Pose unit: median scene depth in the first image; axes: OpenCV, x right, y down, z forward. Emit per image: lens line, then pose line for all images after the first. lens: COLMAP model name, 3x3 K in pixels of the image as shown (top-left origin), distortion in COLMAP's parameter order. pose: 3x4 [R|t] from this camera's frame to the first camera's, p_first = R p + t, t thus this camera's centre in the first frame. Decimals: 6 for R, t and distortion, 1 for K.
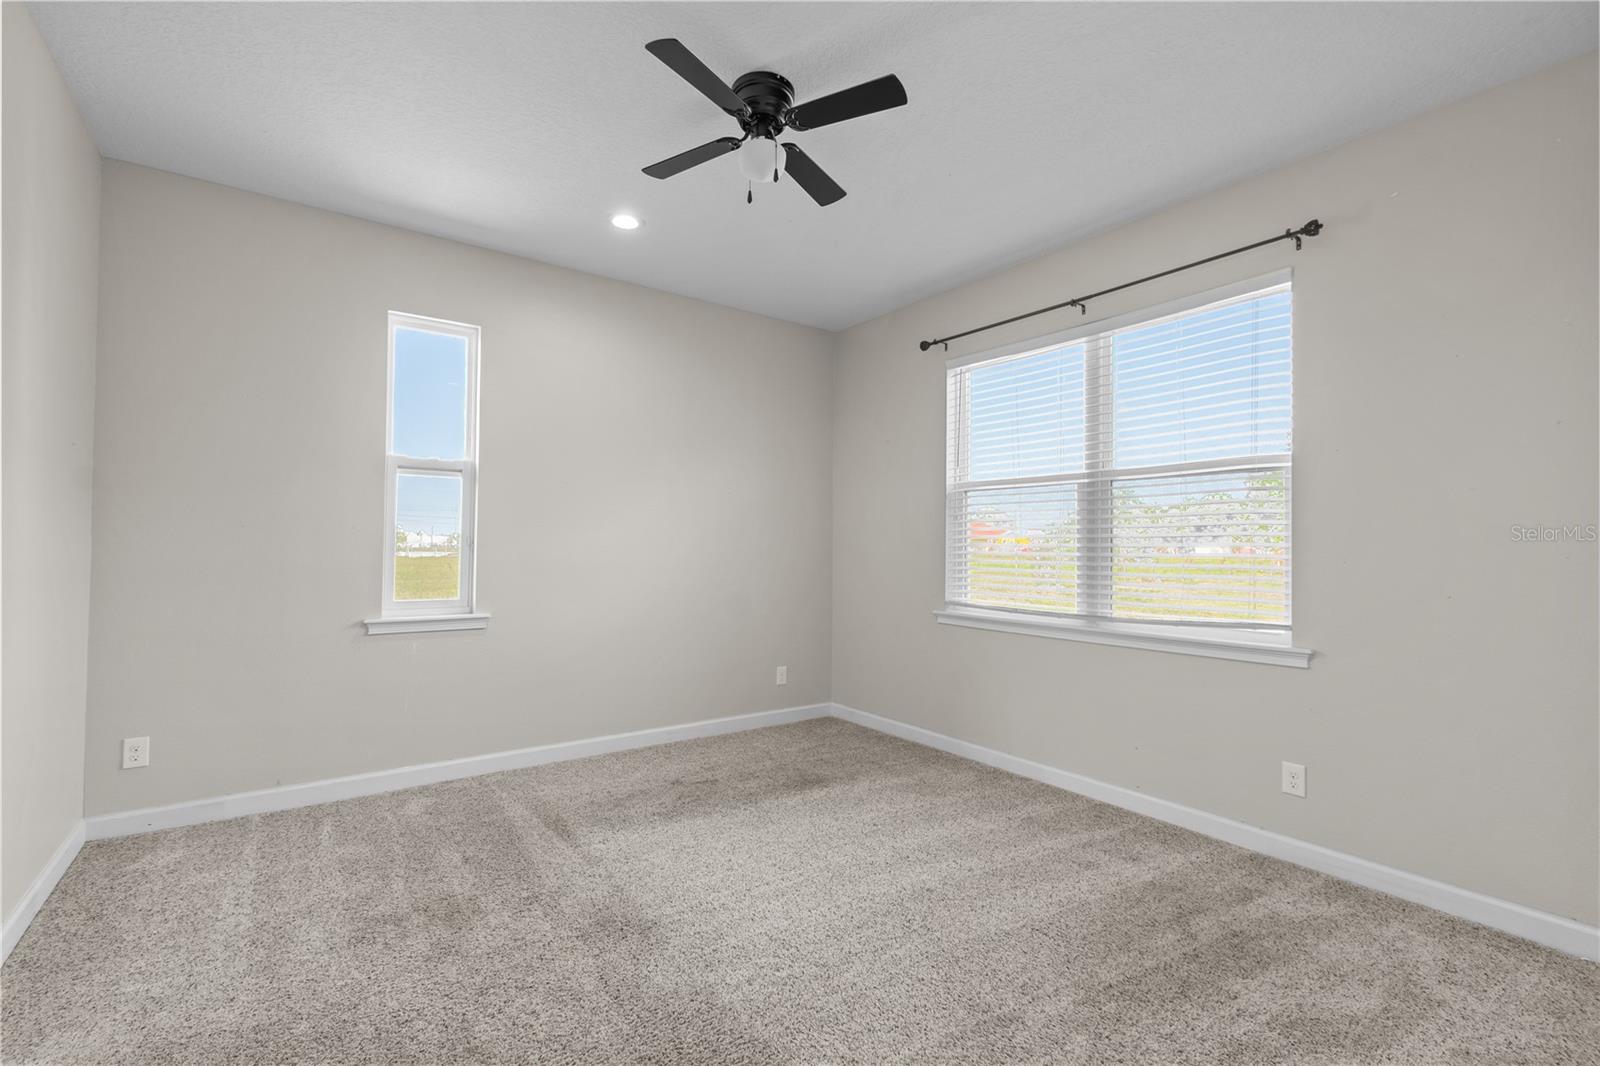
lens RADIAL K [[688.9, 0, 804.6], [0, 688.9, 513.8], [0, 0, 1]] dist [-0.000748, -0.000250]
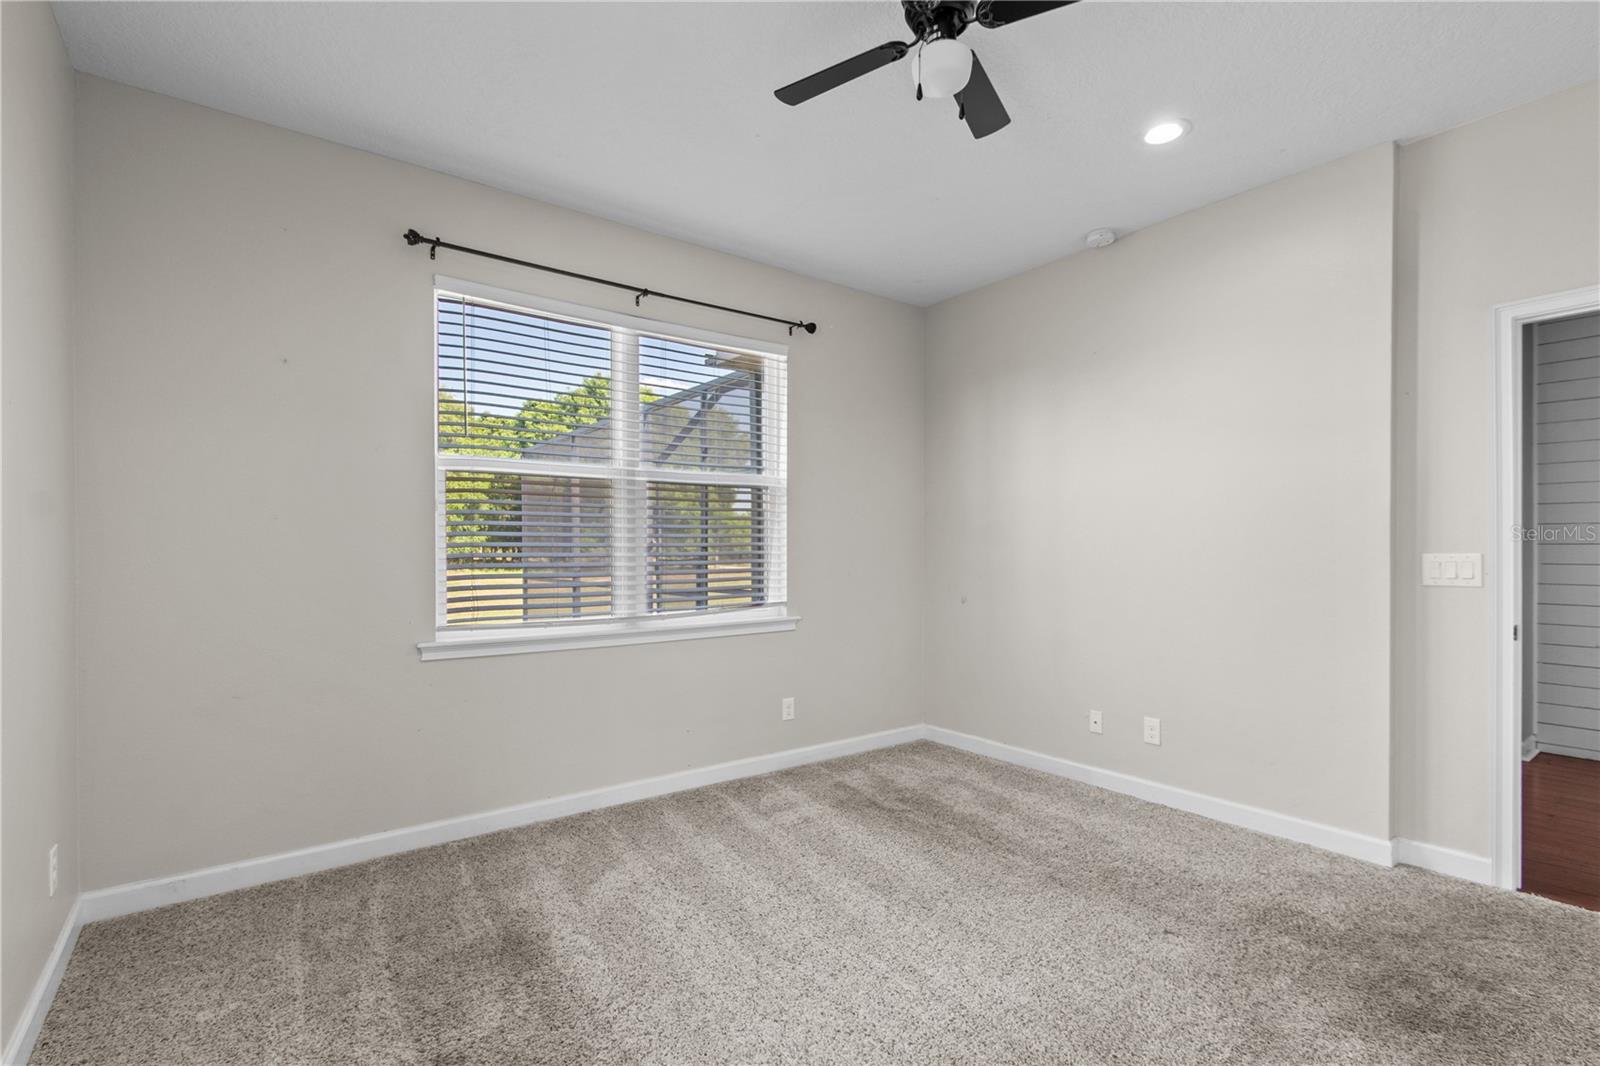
lens RADIAL K [[713.6, 0, 797.6], [0, 713.6, 536.6], [0, 0, 1]] dist [0.002537, 0.000125]
pose [[0.021724, 0.005205, 0.999750, -0.759845], [-0.046257, 0.998921, -0.004196, 0.034418], [-0.998693, -0.046154, 0.021941, 0.958202]]
